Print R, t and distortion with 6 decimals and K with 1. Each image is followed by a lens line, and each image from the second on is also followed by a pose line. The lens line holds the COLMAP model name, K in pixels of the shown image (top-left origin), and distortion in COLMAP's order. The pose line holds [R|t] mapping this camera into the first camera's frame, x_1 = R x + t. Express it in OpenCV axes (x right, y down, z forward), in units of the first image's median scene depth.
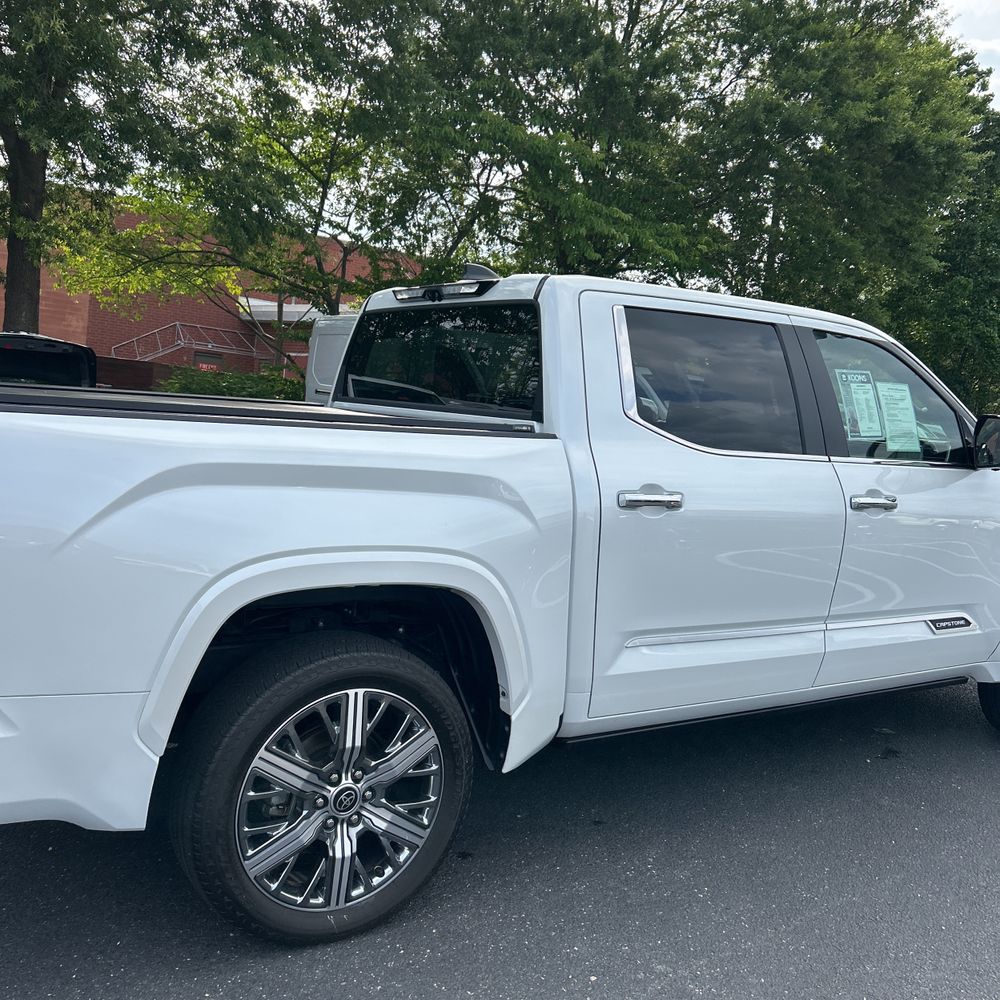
lens RADIAL K [[1034.0, 0, 500.0], [0, 1034.0, 500.0], [0, 0, 1]] dist [0.122456, -0.296595]
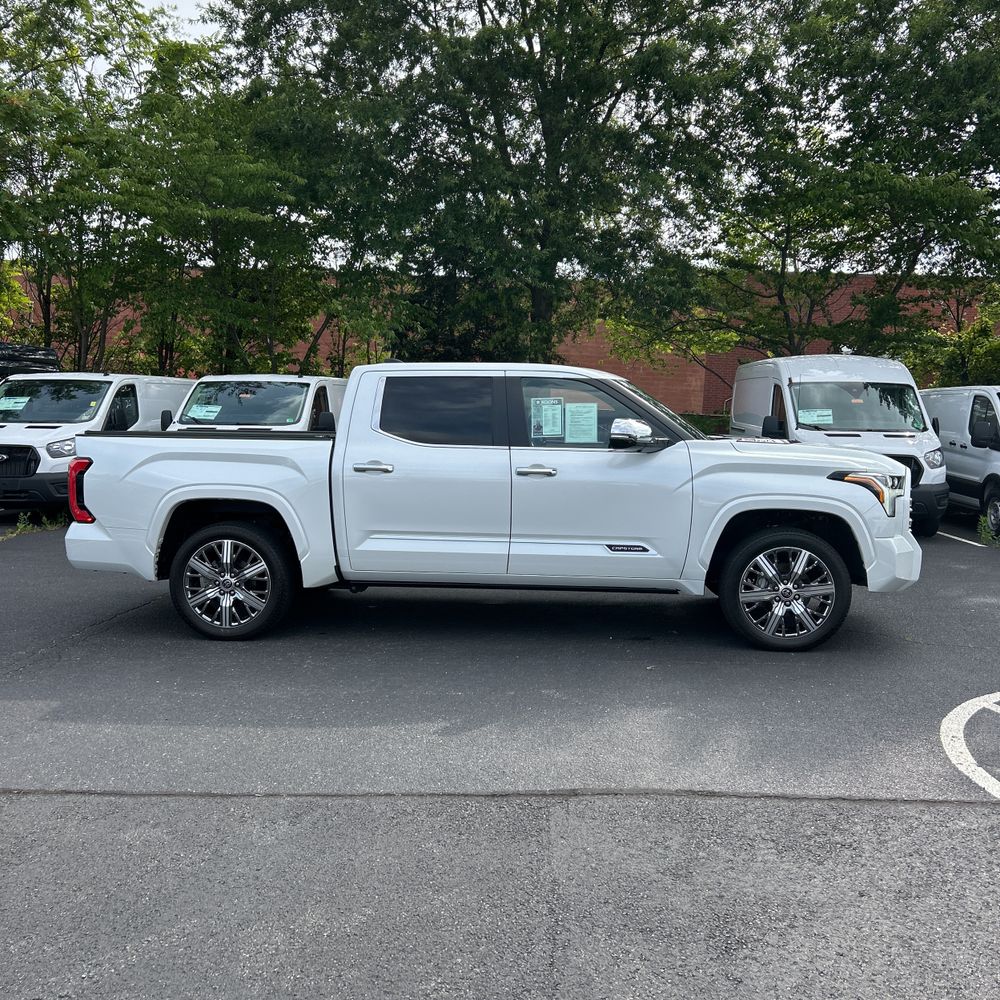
lens RADIAL K [[1034.0, 0, 500.0], [0, 1034.0, 500.0], [0, 0, 1]] dist [0.122456, -0.296595]
pose [[0.771371, -0.006561, -0.636352, 1.942124], [-0.019102, 0.999258, -0.033457, 0.150306], [0.636099, 0.037963, 0.770673, -0.536235]]
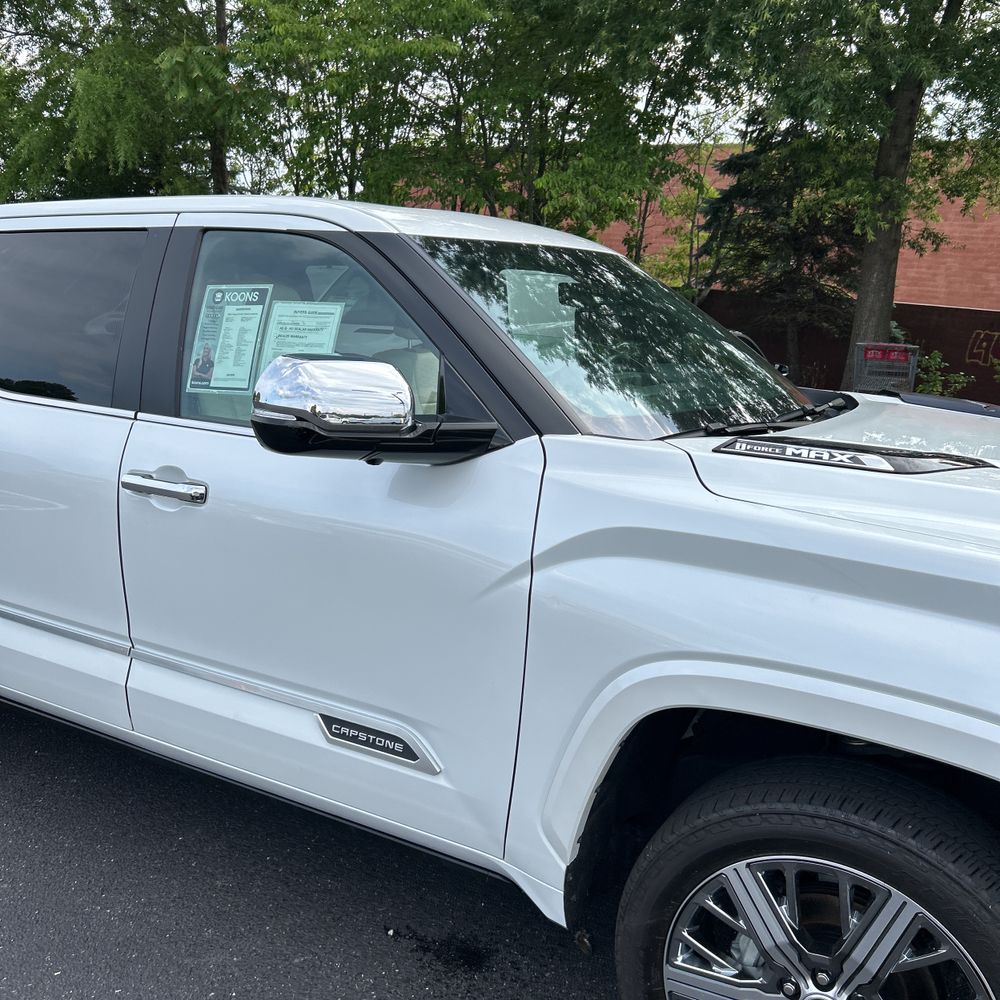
lens RADIAL K [[1046.4, 0, 479.3], [0, 1046.4, 477.0], [0, 0, 1]] dist [0.032308, -0.058002]
pose [[0.422722, 0.102894, -0.900399, 1.403159], [-0.095499, 0.993060, 0.068648, -0.091393], [0.901214, 0.056969, 0.429615, 1.212805]]
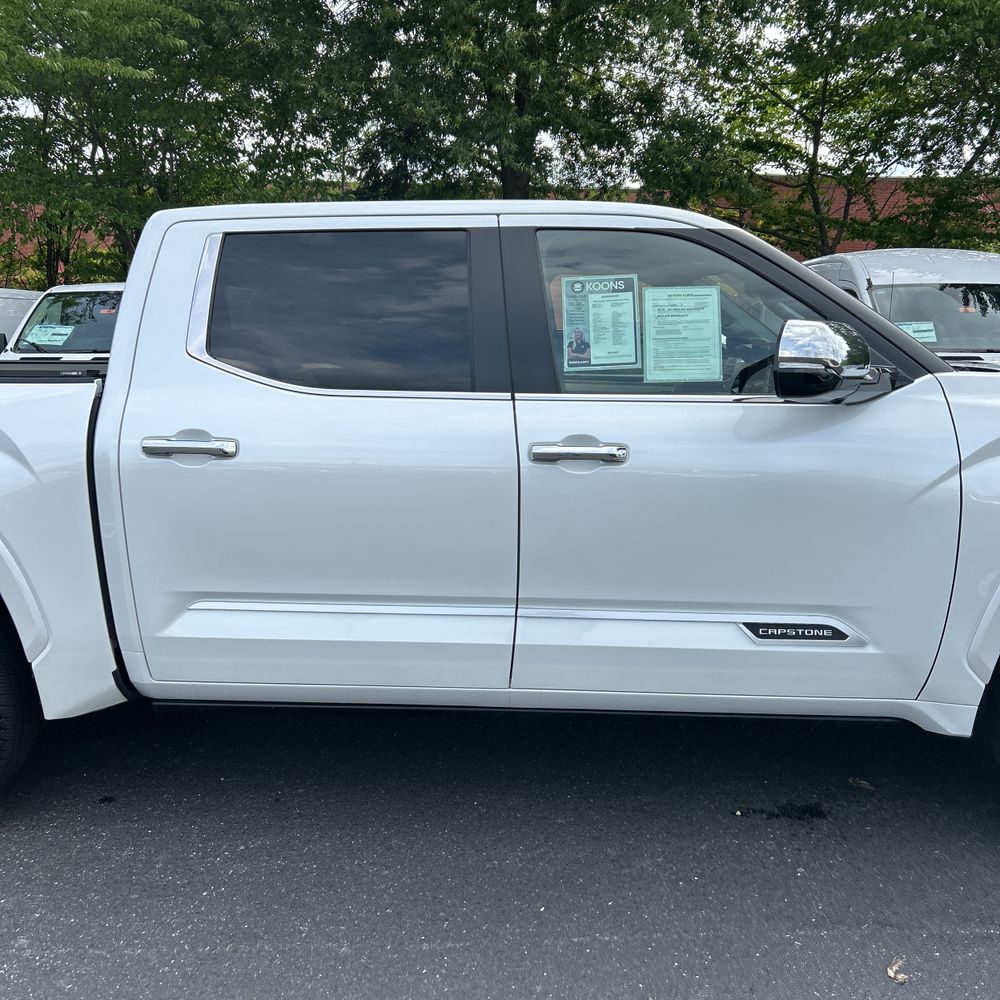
lens RADIAL K [[1046.4, 0, 479.3], [0, 1046.4, 477.0], [0, 0, 1]] dist [0.032308, -0.058002]
pose [[0.783307, 0.013094, -0.621498, 1.037710], [-0.006127, 0.999892, 0.013343, 0.013748], [0.621605, -0.006643, 0.783302, 0.507134]]
